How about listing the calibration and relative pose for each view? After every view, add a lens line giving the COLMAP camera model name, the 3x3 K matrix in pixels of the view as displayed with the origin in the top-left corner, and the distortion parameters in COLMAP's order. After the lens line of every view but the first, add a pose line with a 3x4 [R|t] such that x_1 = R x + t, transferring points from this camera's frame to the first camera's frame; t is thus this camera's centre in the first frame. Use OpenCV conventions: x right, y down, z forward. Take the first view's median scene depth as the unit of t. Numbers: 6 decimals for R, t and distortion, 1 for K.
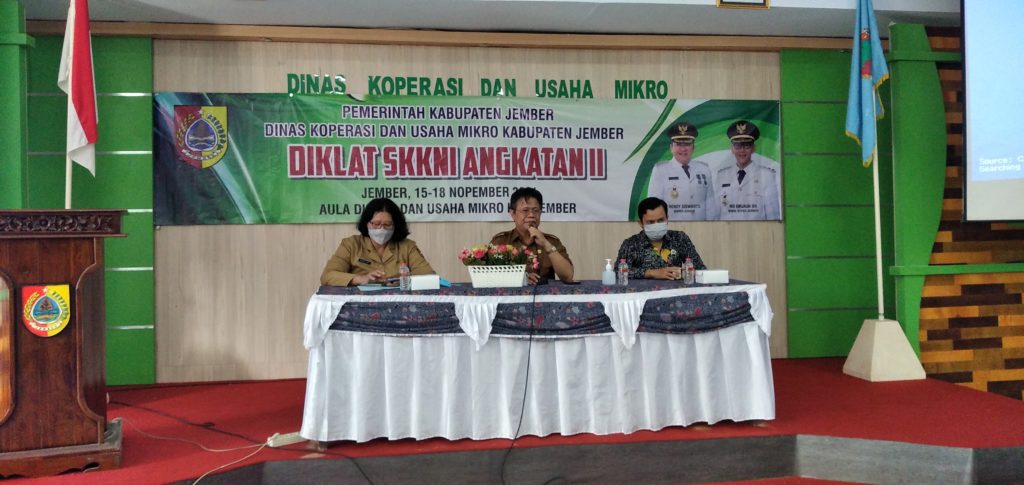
lens RADIAL K [[831.8, 0, 512.0], [0, 831.8, 242.5], [0, 0, 1]] dist [0.100316, -0.272229]
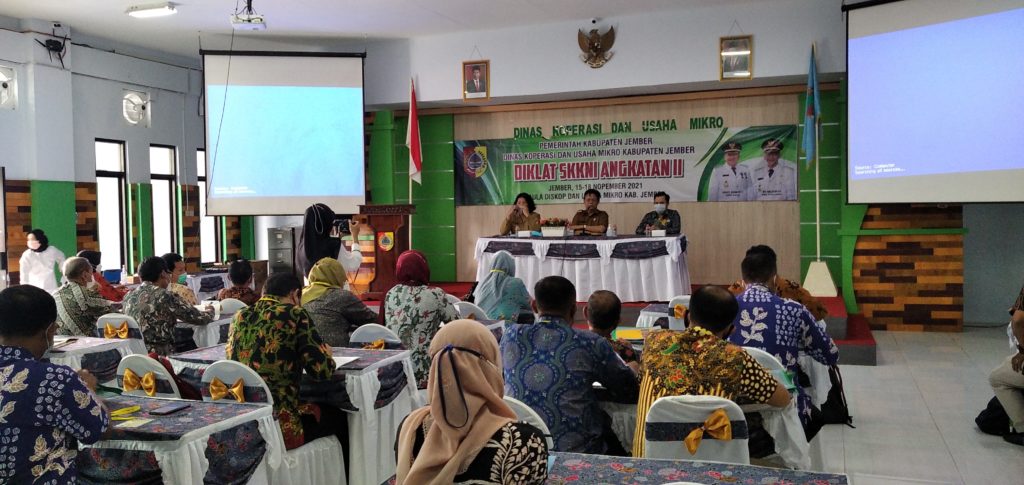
lens RADIAL K [[831.8, 0, 512.0], [0, 831.8, 242.5], [0, 0, 1]] dist [0.100316, -0.272229]
pose [[0.877161, 0.019424, -0.479803, 0.668758], [0.004157, 0.998837, 0.048036, -0.027139], [0.480178, -0.044129, 0.876060, -0.719858]]
